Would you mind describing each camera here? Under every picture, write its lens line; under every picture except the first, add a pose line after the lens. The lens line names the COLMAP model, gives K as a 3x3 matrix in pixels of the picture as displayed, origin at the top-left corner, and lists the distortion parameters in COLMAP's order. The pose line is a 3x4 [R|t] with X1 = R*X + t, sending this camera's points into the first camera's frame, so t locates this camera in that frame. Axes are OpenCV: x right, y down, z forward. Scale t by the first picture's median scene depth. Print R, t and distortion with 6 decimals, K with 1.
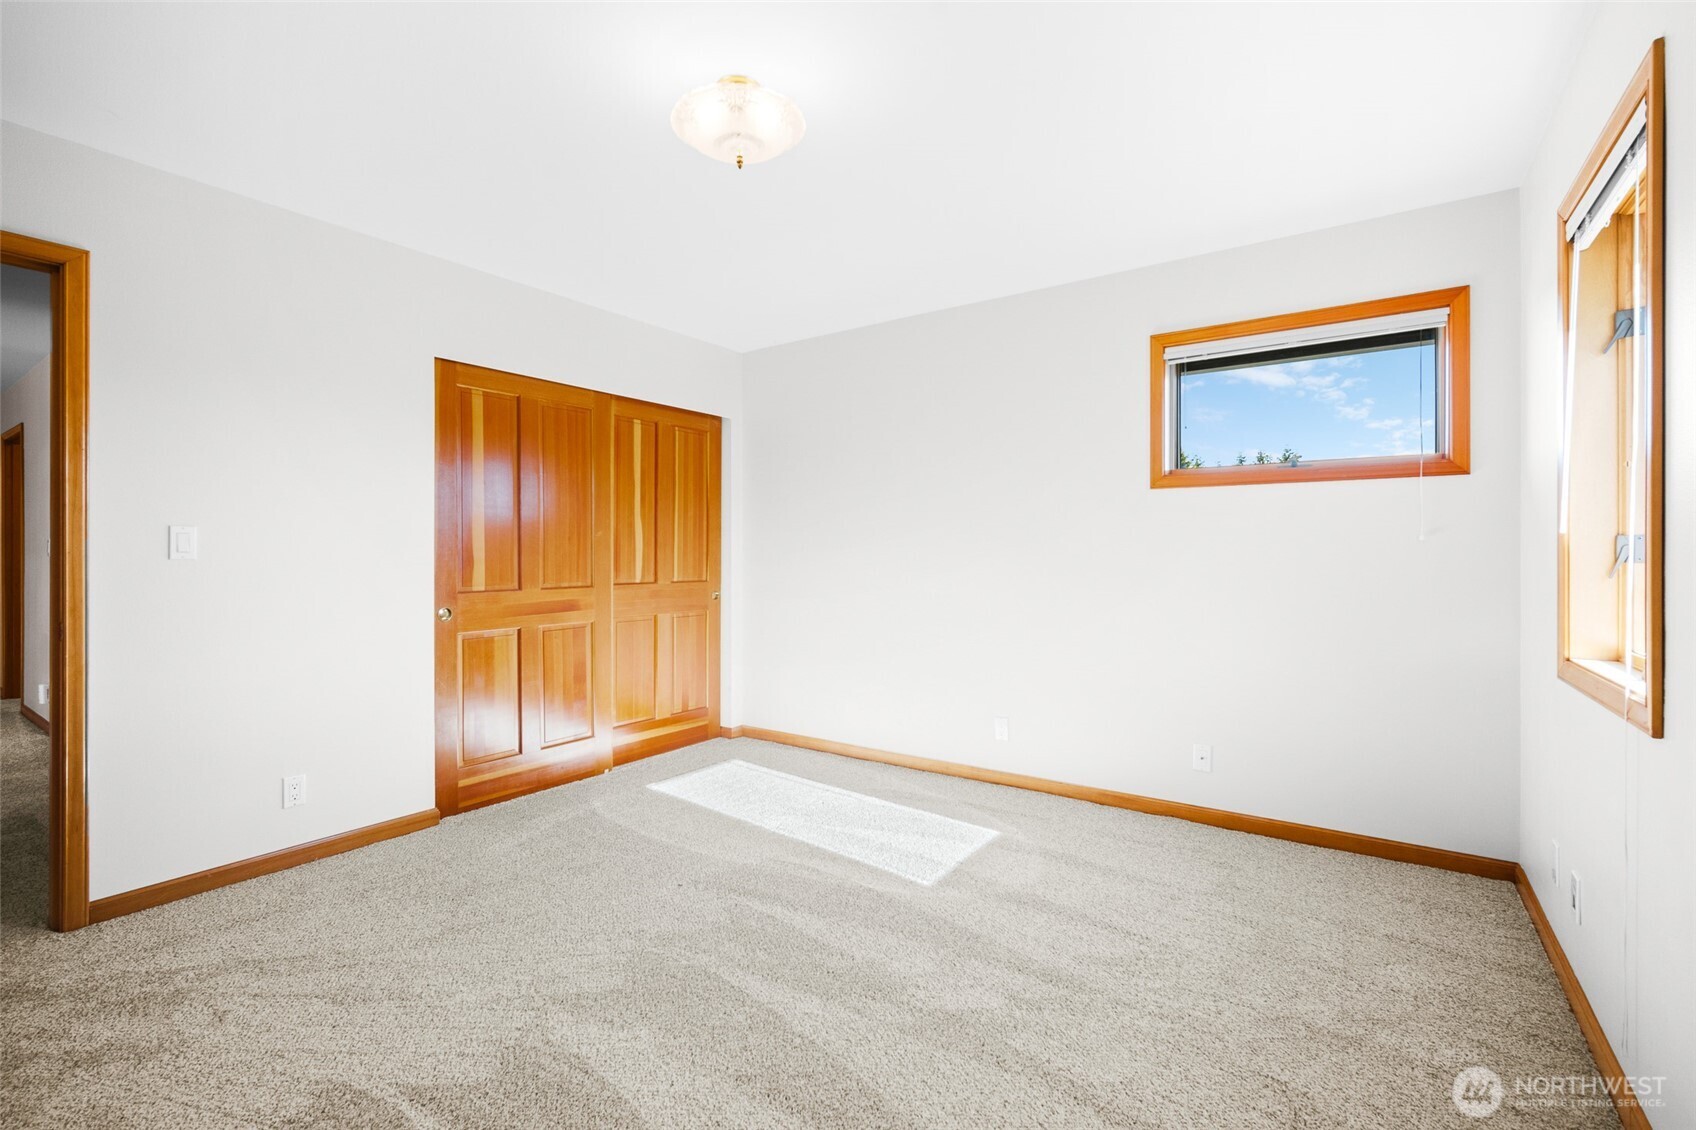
lens RADIAL K [[740.9, 0, 849.0], [0, 740.9, 558.1], [0, 0, 1]] dist [-0.000477, 0.000084]
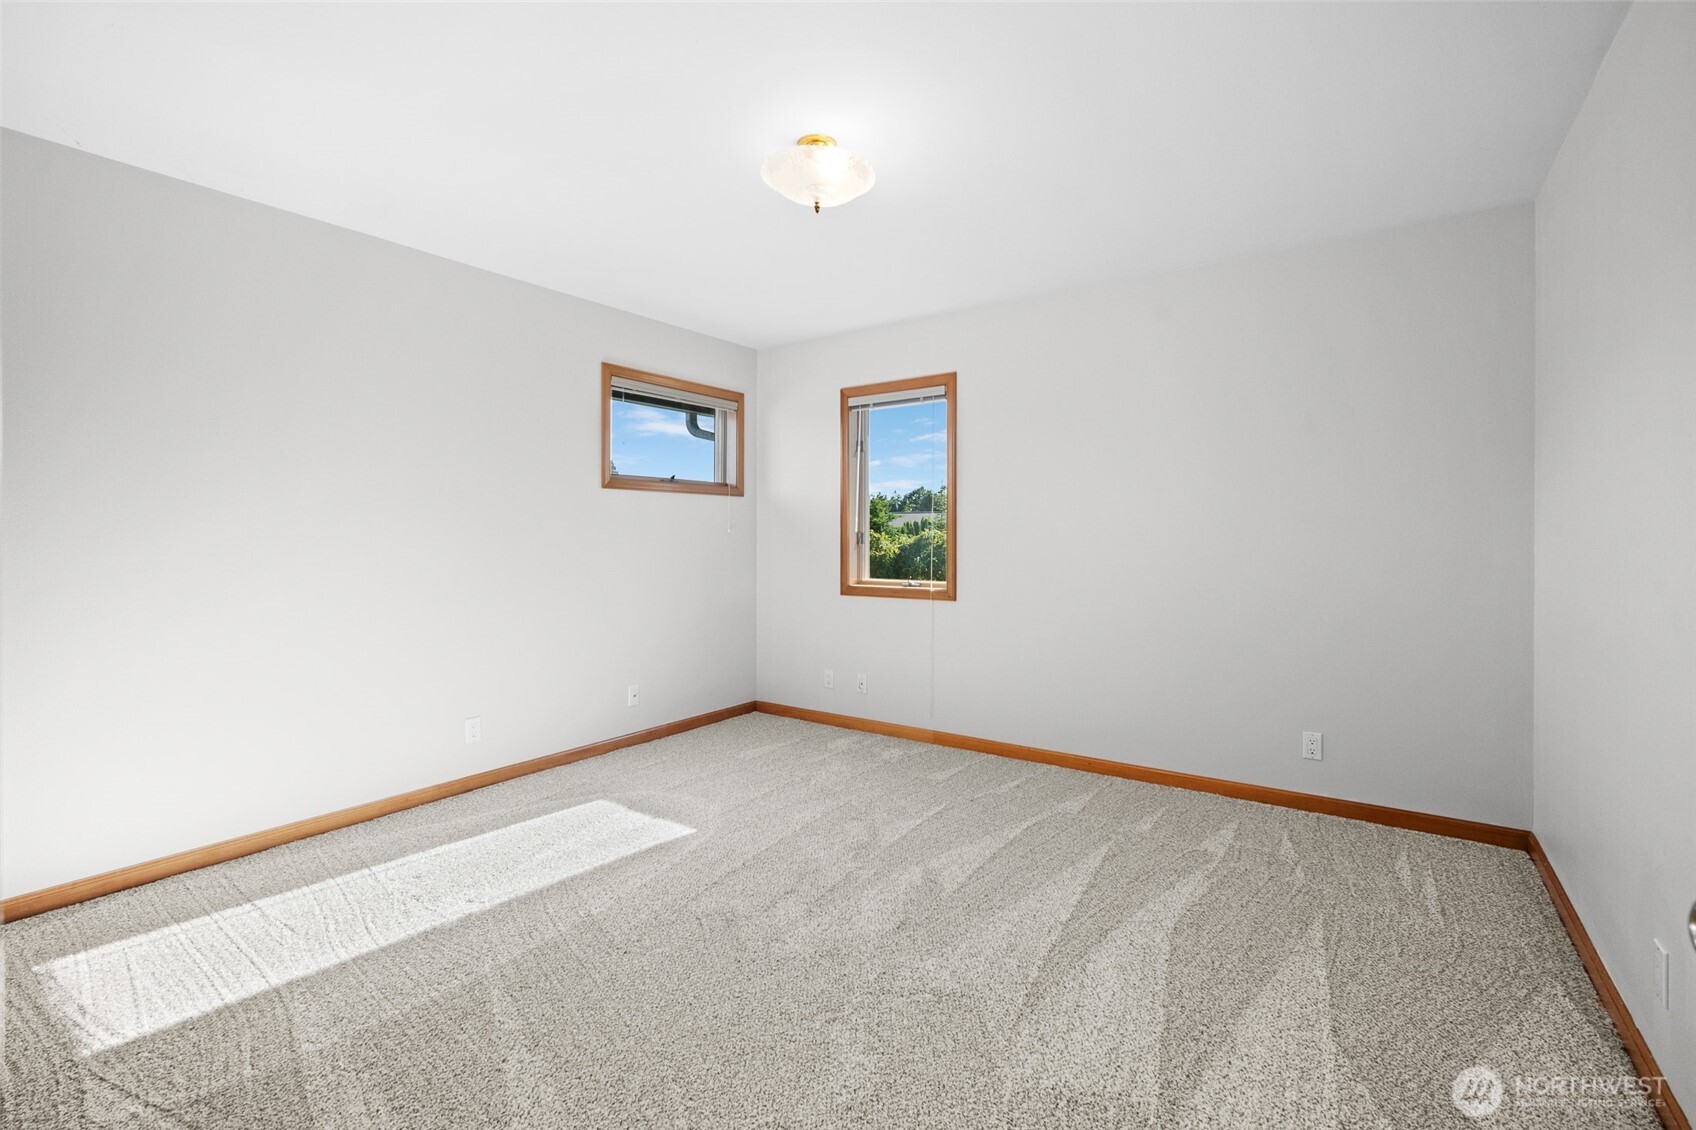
lens RADIAL K [[740.9, 0, 849.0], [0, 740.9, 558.1], [0, 0, 1]] dist [-0.000477, 0.000084]
pose [[0.015607, -0.033620, 0.999313, -0.820156], [0.004742, 0.999426, 0.033550, -0.018479], [-0.999867, 0.004215, 0.015757, 0.584628]]
